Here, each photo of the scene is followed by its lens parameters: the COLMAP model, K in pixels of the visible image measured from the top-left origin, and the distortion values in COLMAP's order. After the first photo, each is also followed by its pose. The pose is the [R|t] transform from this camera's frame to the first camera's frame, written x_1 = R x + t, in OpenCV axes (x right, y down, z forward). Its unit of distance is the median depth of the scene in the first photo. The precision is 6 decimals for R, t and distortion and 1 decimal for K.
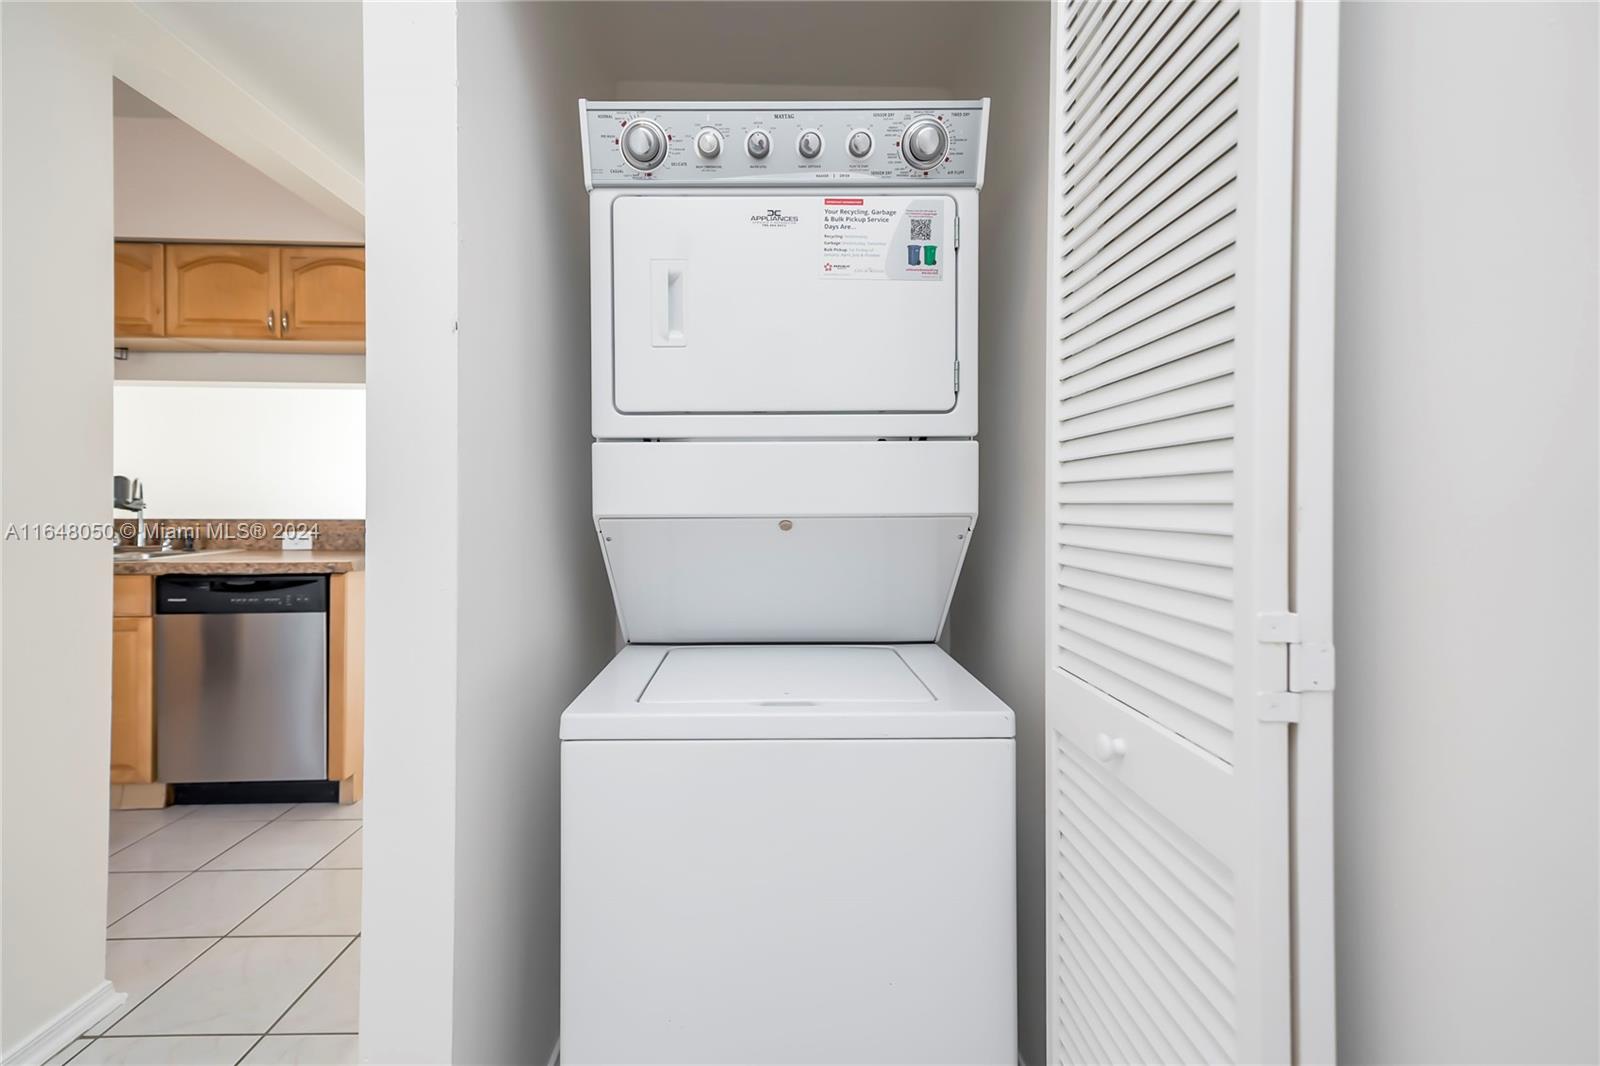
lens RADIAL K [[746.0, 0, 798.0], [0, 746.0, 490.1], [0, 0, 1]] dist [0.021160, 0.000346]
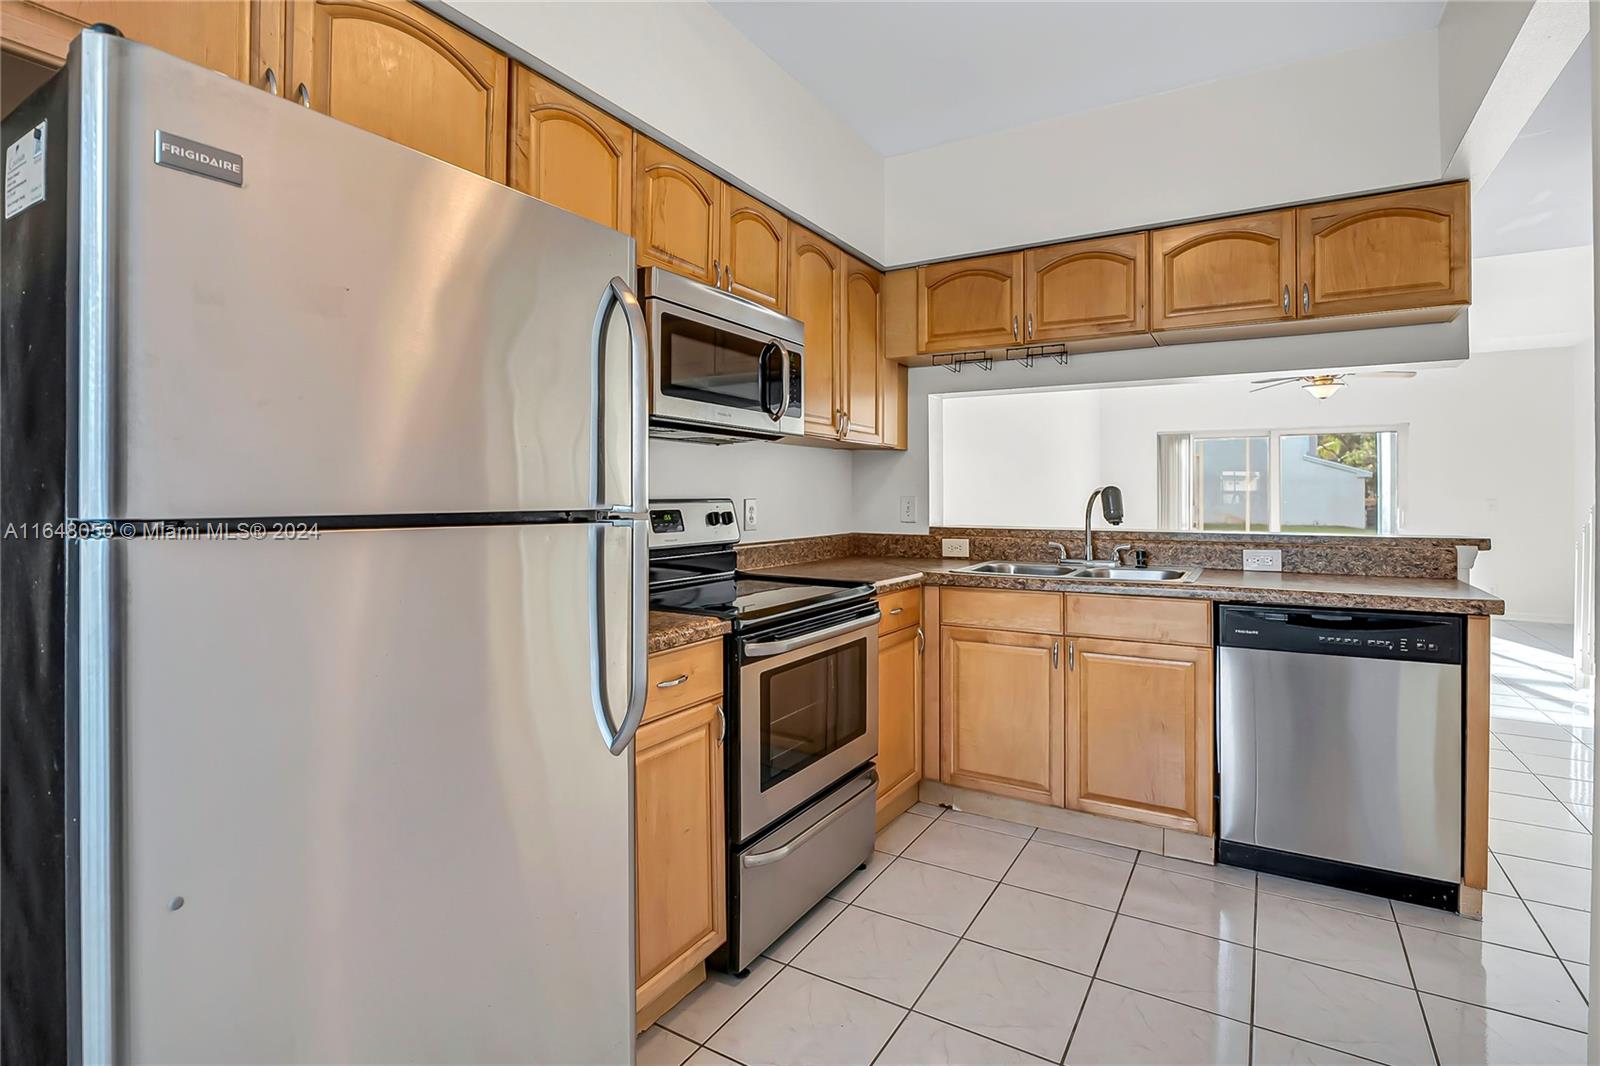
lens RADIAL K [[774.9, 0, 824.6], [0, 774.9, 492.9], [0, 0, 1]] dist [-0.014307, 0.001277]
pose [[0.849189, -0.002049, -0.528085, -0.743838], [0.000983, 0.999997, -0.002300, -0.009227], [0.528088, 0.001434, 0.849188, 0.009322]]
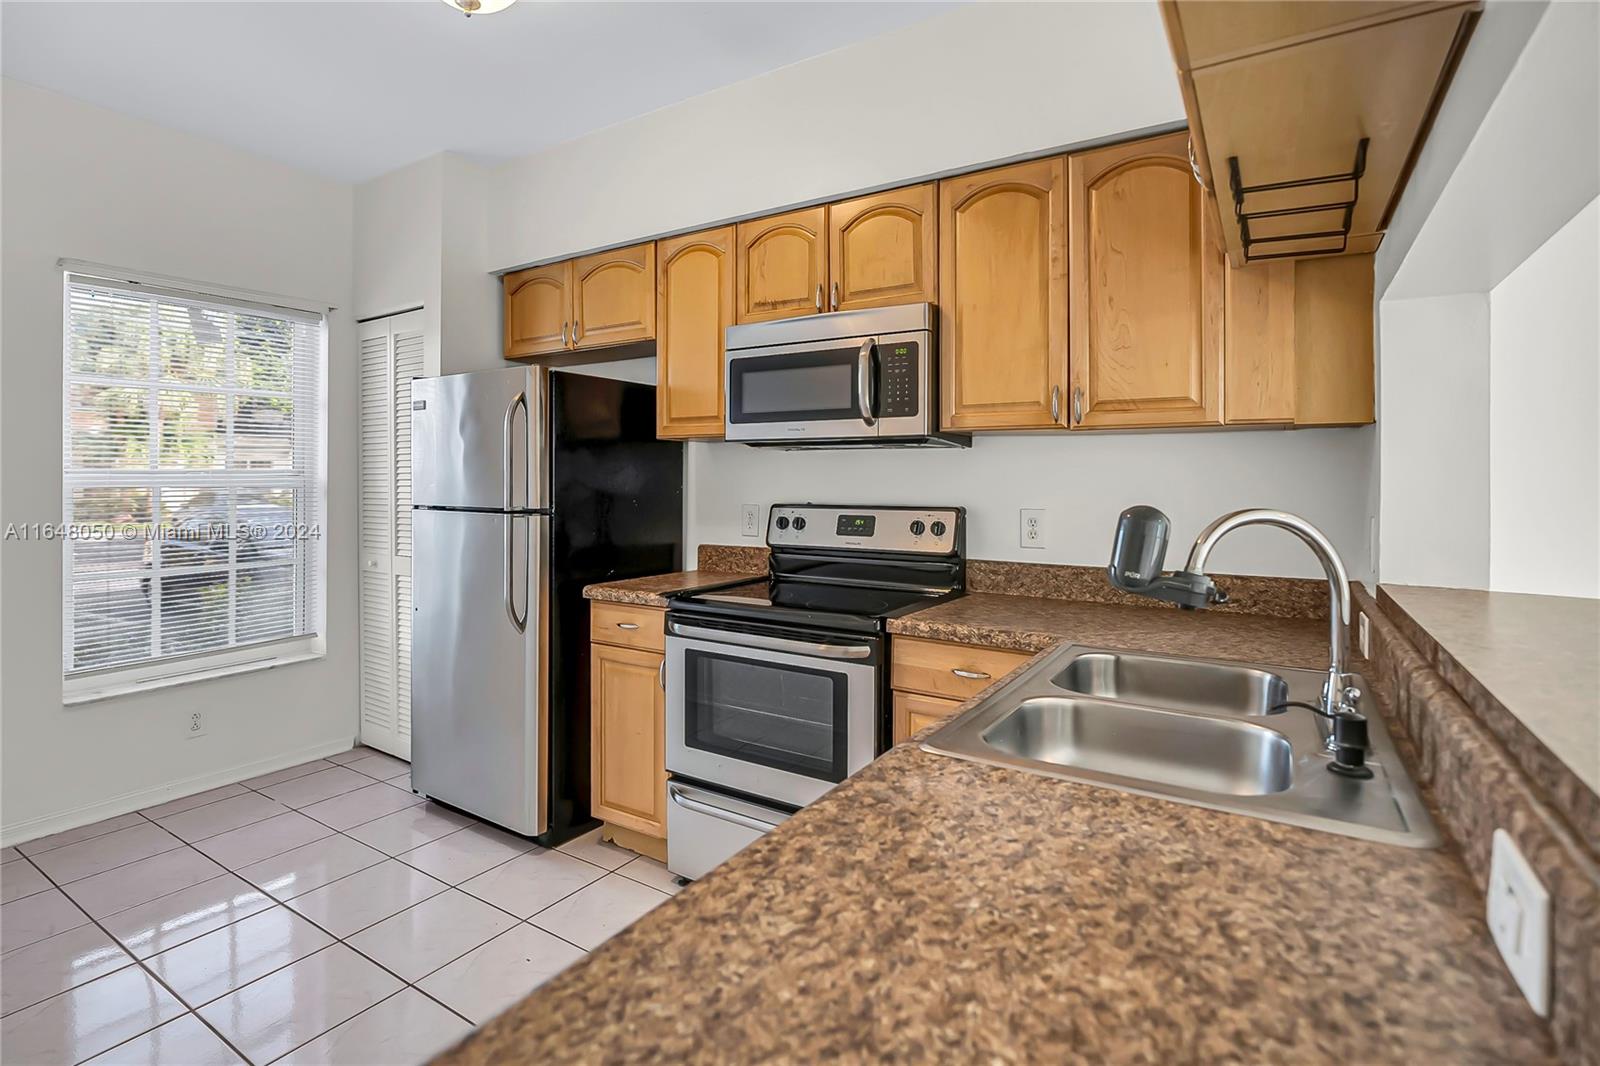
lens RADIAL K [[774.9, 0, 806.6], [0, 774.9, 485.7], [0, 0, 1]] dist [-0.014307, 0.001277]
pose [[-0.564274, 0.000122, -0.825588, -0.535548], [-0.003692, 0.999990, 0.002671, -0.031298], [0.825580, 0.004555, -0.564267, 1.152526]]
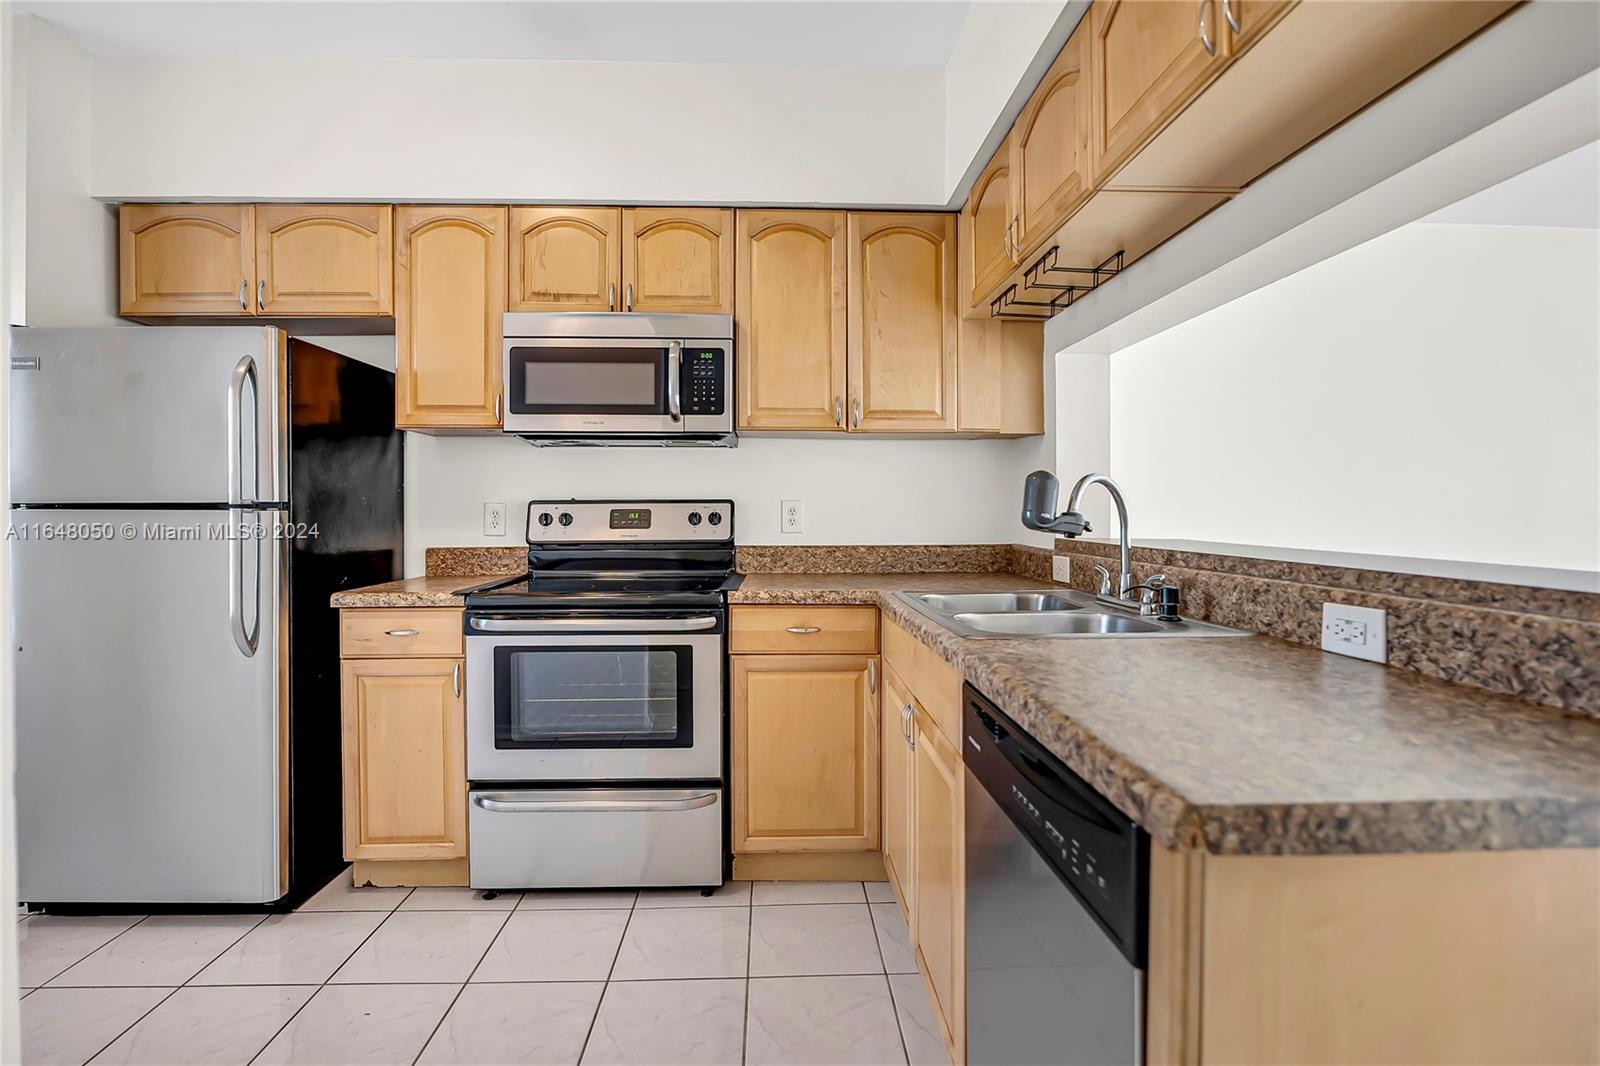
lens RADIAL K [[774.9, 0, 791.0], [0, 774.9, 514.5], [0, 0, 1]] dist [-0.014307, 0.001277]
pose [[-0.006744, 0.005467, -0.999962, -0.359379], [0.003412, 0.999979, 0.005445, 0.009969], [0.999971, -0.003375, -0.006762, 0.876612]]
